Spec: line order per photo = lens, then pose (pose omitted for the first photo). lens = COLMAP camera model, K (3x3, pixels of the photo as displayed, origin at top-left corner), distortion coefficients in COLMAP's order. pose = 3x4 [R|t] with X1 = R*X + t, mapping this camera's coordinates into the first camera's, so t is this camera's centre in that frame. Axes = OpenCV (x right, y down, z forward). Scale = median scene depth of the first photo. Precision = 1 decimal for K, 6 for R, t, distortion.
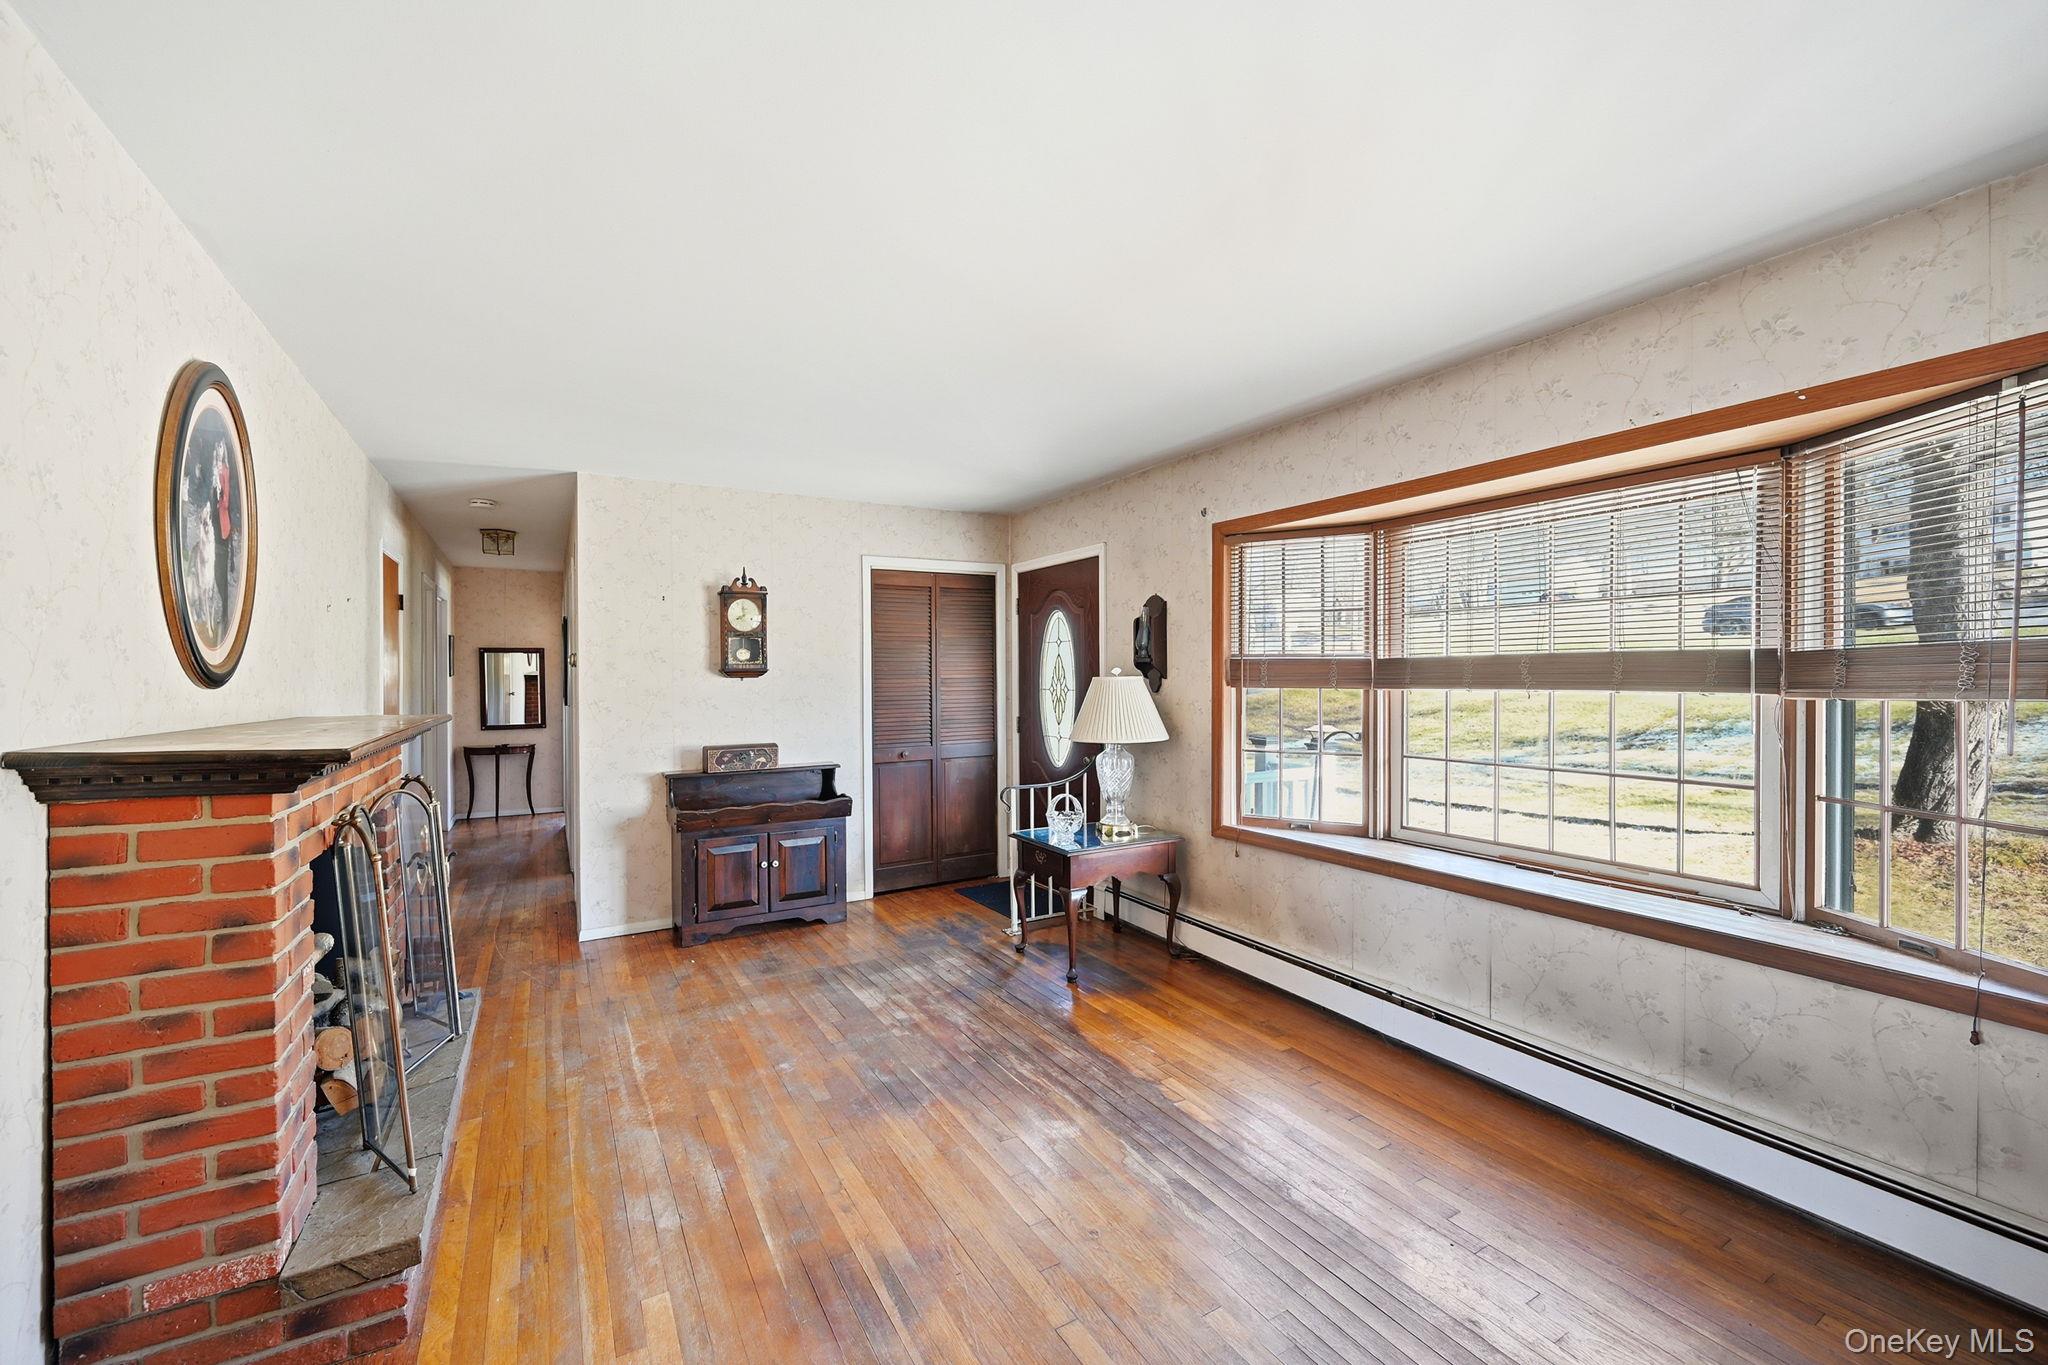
lens RADIAL K [[812.4, 0, 1018.2], [0, 812.4, 682.9], [0, 0, 1]] dist [0.000183, -0.000117]
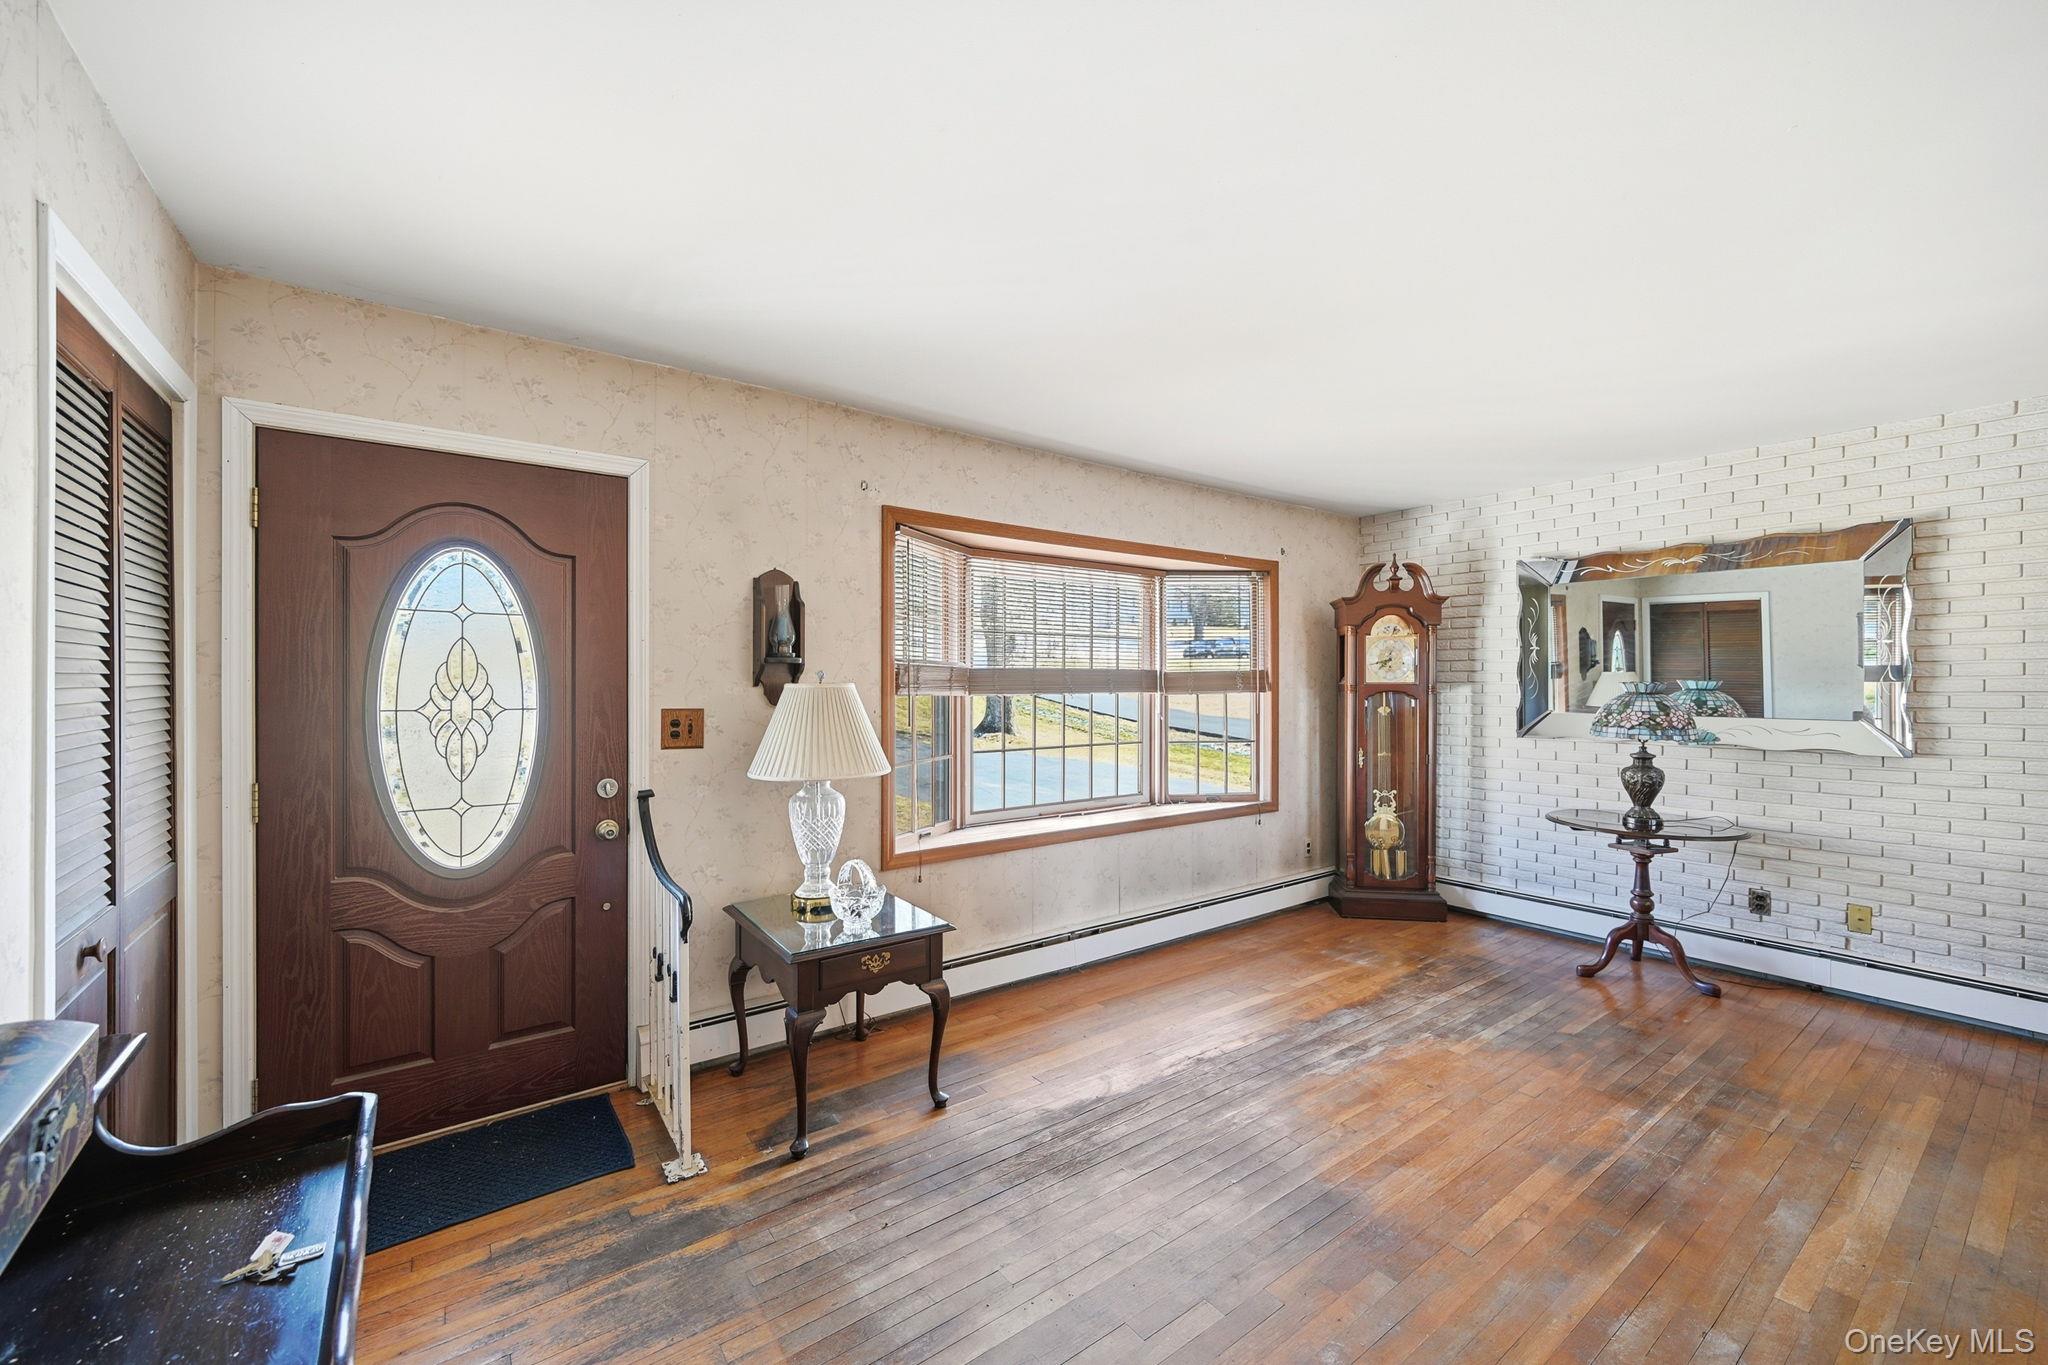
lens RADIAL K [[812.4, 0, 1018.2], [0, 812.4, 682.9], [0, 0, 1]] dist [0.000183, -0.000117]
pose [[-0.106411, 0.005366, 0.994308, -0.769975], [0.009729, 0.999943, -0.004355, -0.004072], [-0.994275, 0.009210, -0.106457, 1.173128]]
